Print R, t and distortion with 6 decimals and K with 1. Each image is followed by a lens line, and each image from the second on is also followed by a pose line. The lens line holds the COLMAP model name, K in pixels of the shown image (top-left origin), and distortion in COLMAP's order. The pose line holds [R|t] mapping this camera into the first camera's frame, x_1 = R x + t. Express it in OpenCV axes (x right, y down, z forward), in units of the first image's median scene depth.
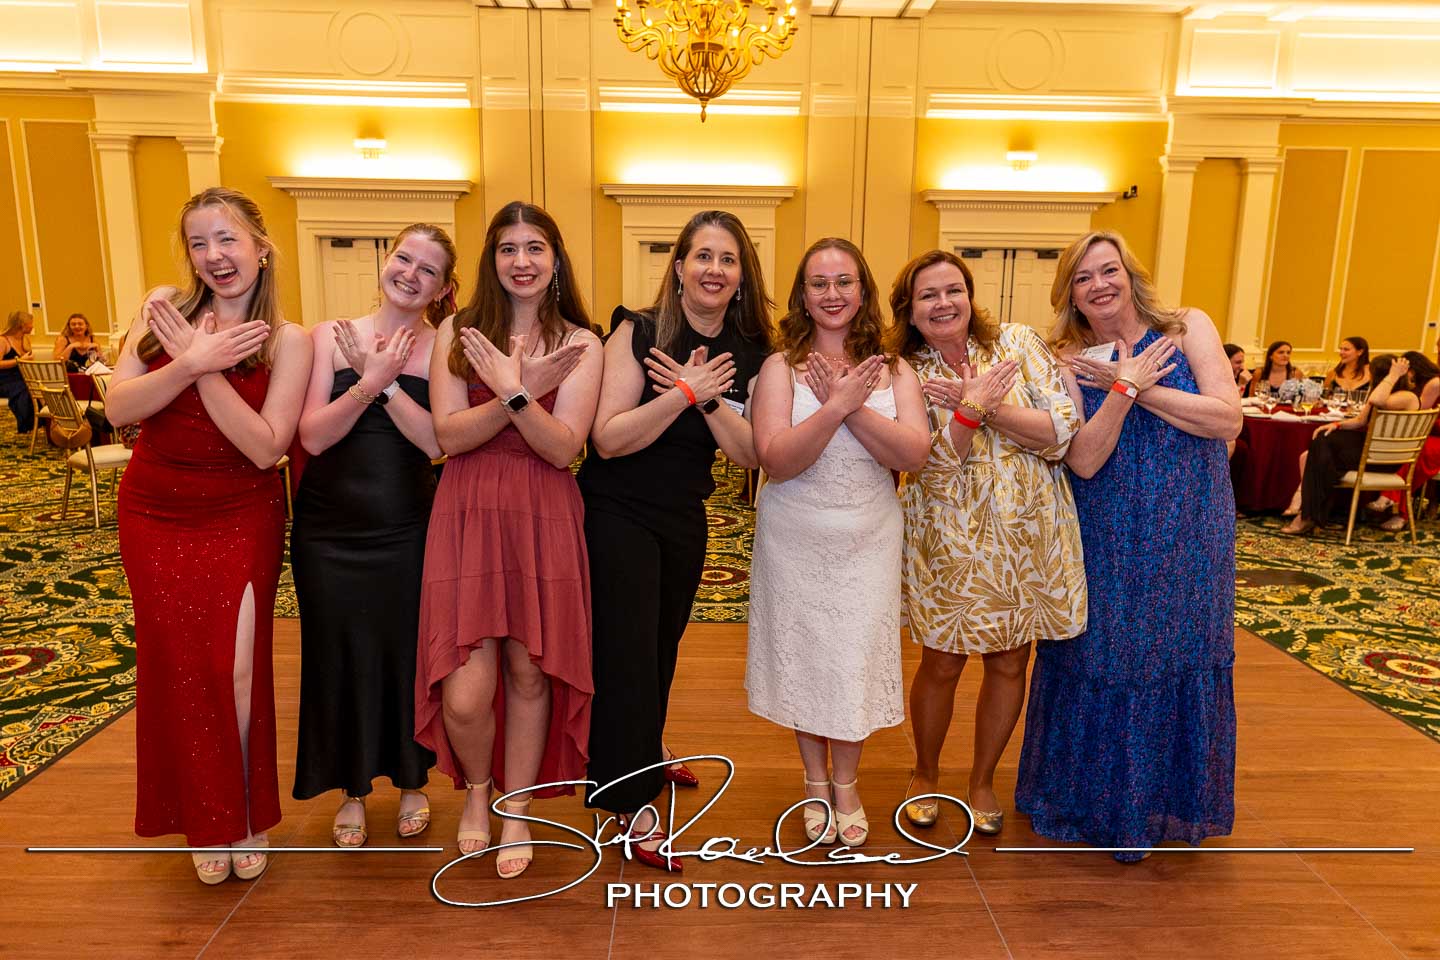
lens RADIAL K [[933.4, 0, 723.5], [0, 933.4, 468.2], [0, 0, 1]] dist [0.016042, -0.002380]
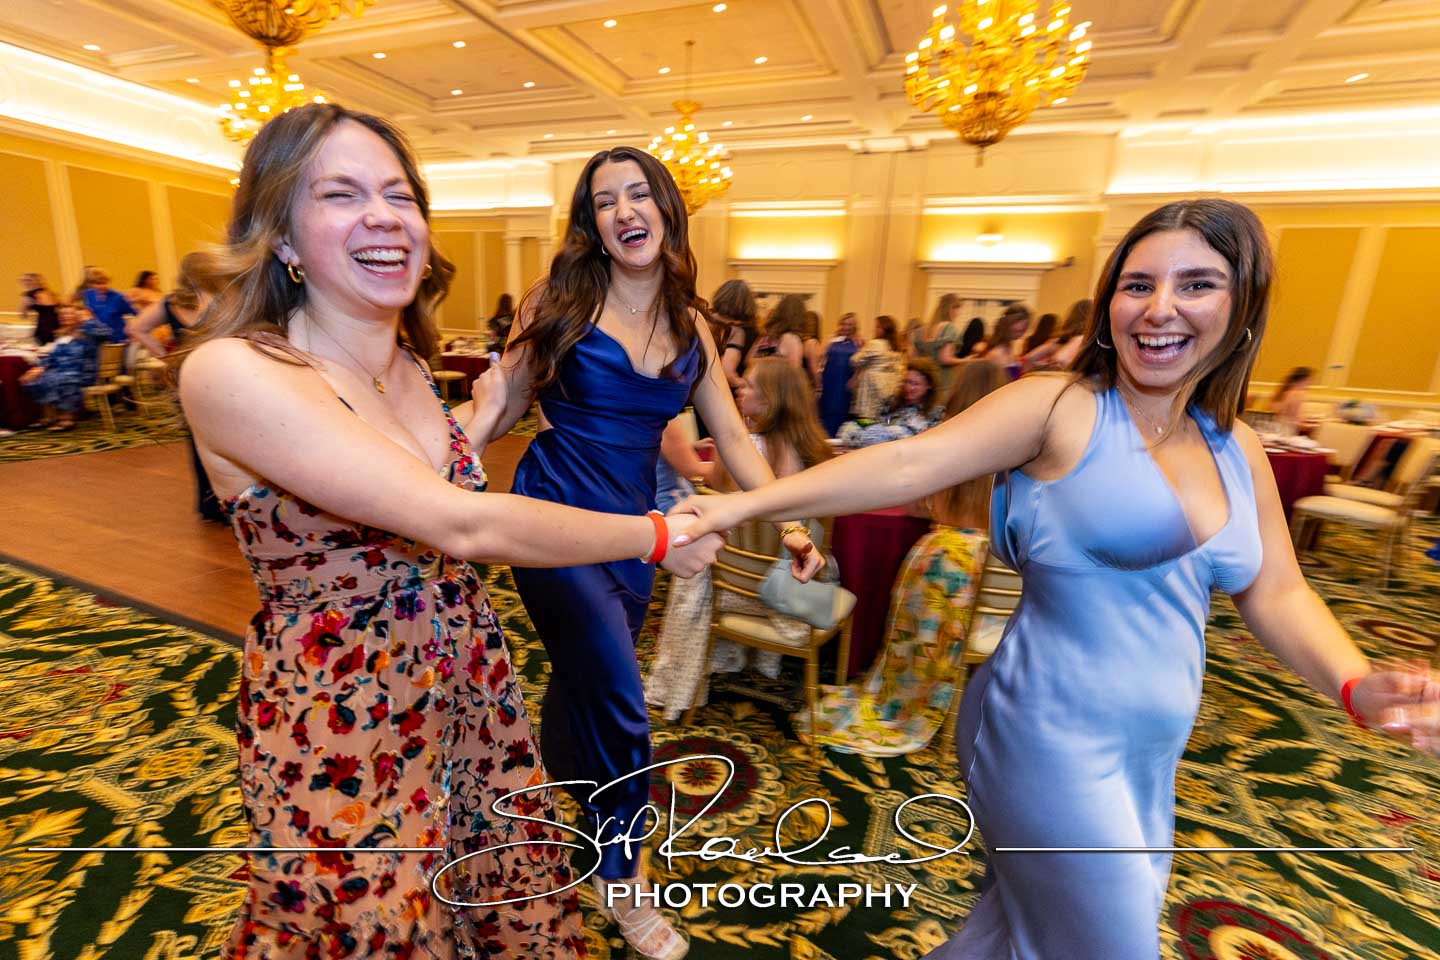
lens RADIAL K [[656.1, 0, 722.0], [0, 656.1, 479.0], [0, 0, 1]] dist [0.009066, -0.000666]
pose [[0.909939, 0.125194, -0.395395, 0.828242], [-0.113826, 0.992129, 0.052185, 0.097586], [0.398817, -0.002479, 0.917027, -0.305557]]
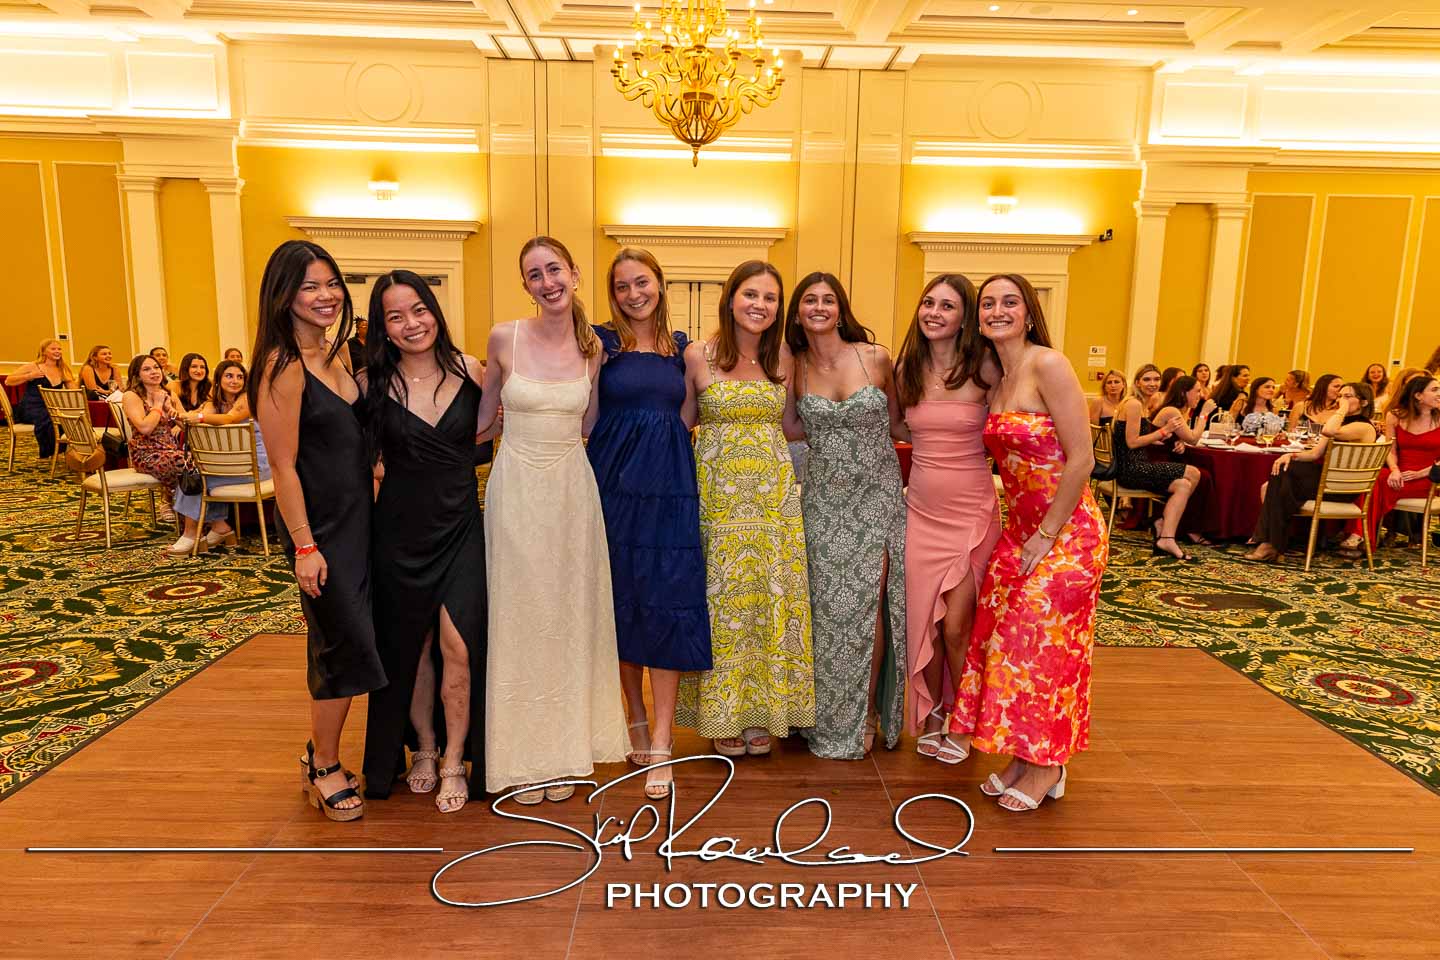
lens RADIAL K [[895.3, 0, 722.6], [0, 895.3, 474.0], [0, 0, 1]] dist [0.018528, -0.004447]
pose [[0.999984, 0.005275, -0.001984, 0.016069], [-0.005324, 0.999655, -0.025724, 0.003040], [0.001848, 0.025734, 0.999667, -0.003716]]
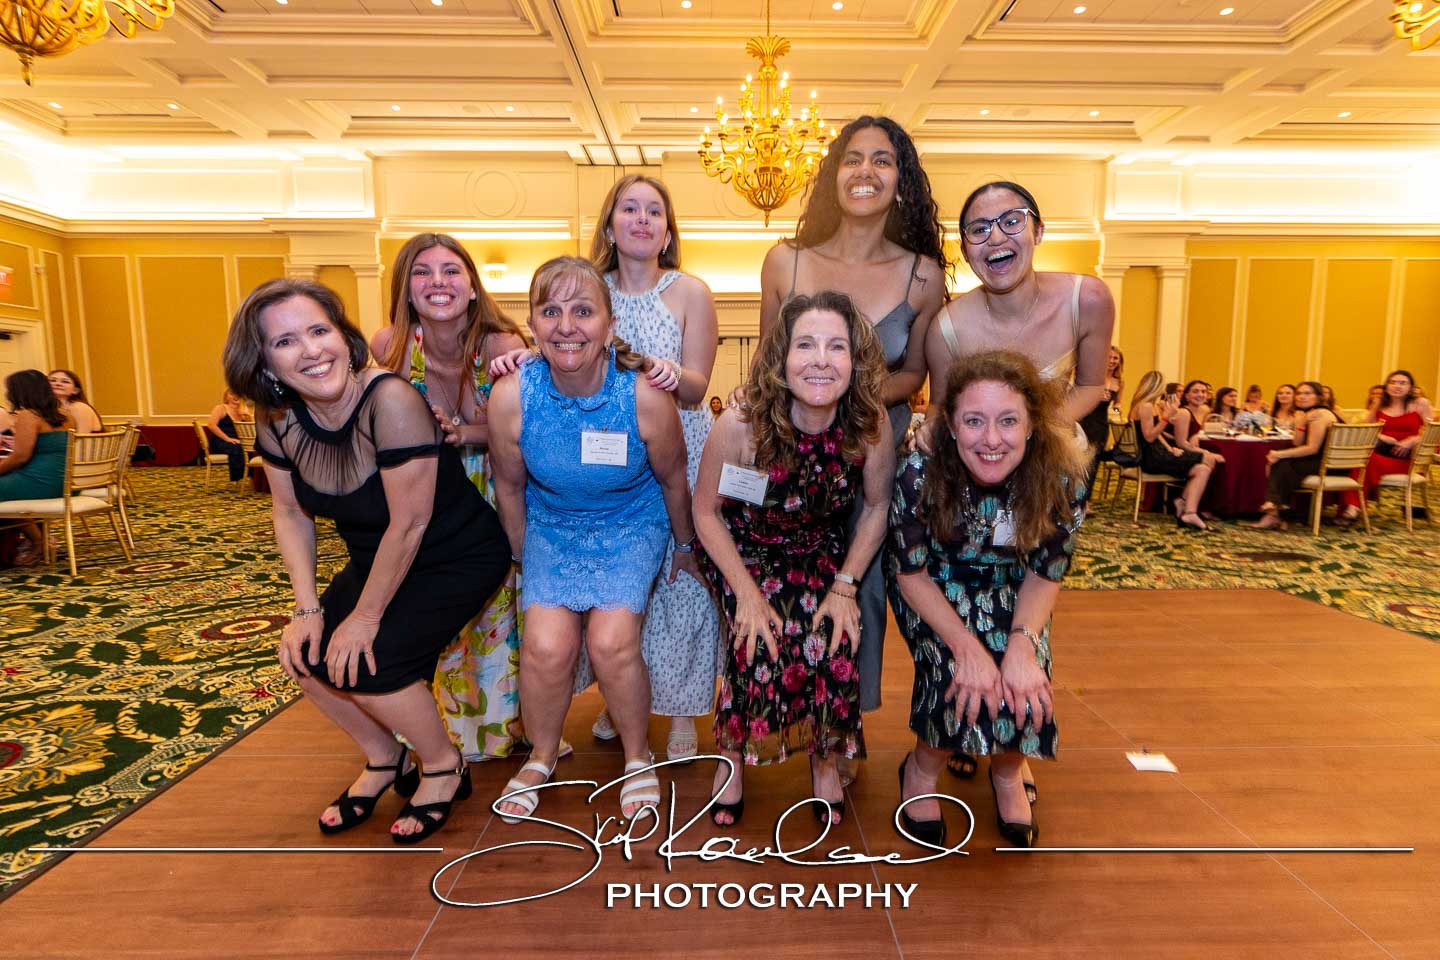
lens RADIAL K [[717.9, 0, 736.1], [0, 717.9, 471.3], [0, 0, 1]] dist [-0.007799, 0.007996]
pose [[0.999807, -0.019192, -0.004202, -0.081831], [0.018780, 0.996421, -0.082421, 0.056761], [0.005769, 0.082326, 0.996589, 0.051236]]
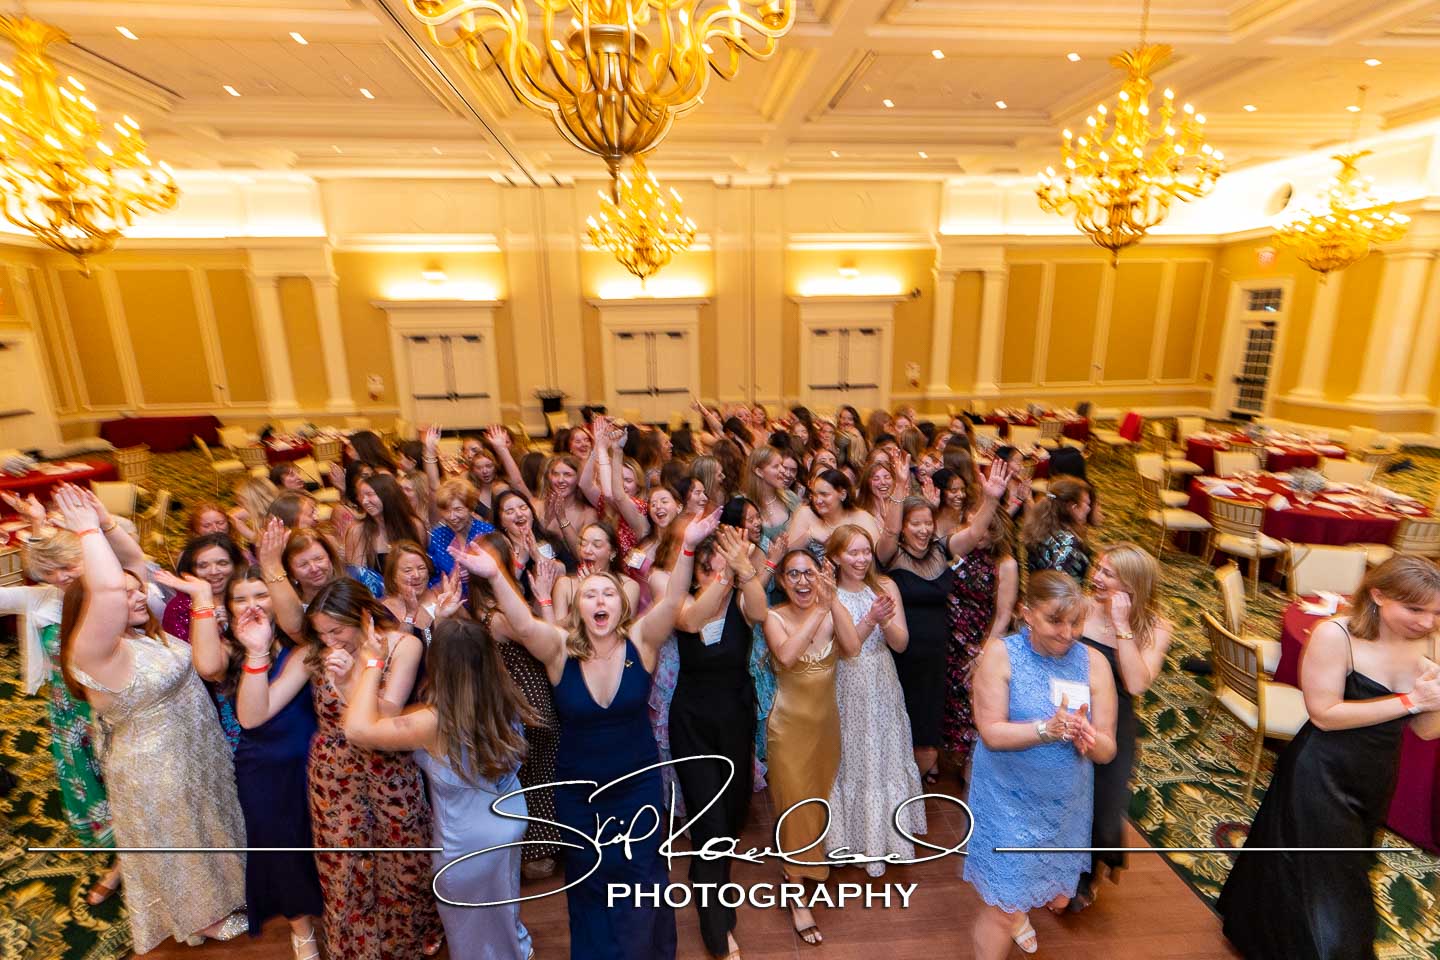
lens RADIAL K [[644.6, 0, 722.9], [0, 644.6, 474.6], [0, 0, 1]] dist [0.006418, 0.001368]
pose [[0.997437, -0.042714, 0.057398, 0.049991], [0.039568, 0.997709, 0.054880, -0.116067], [-0.059610, -0.052469, 0.996842, -0.233206]]
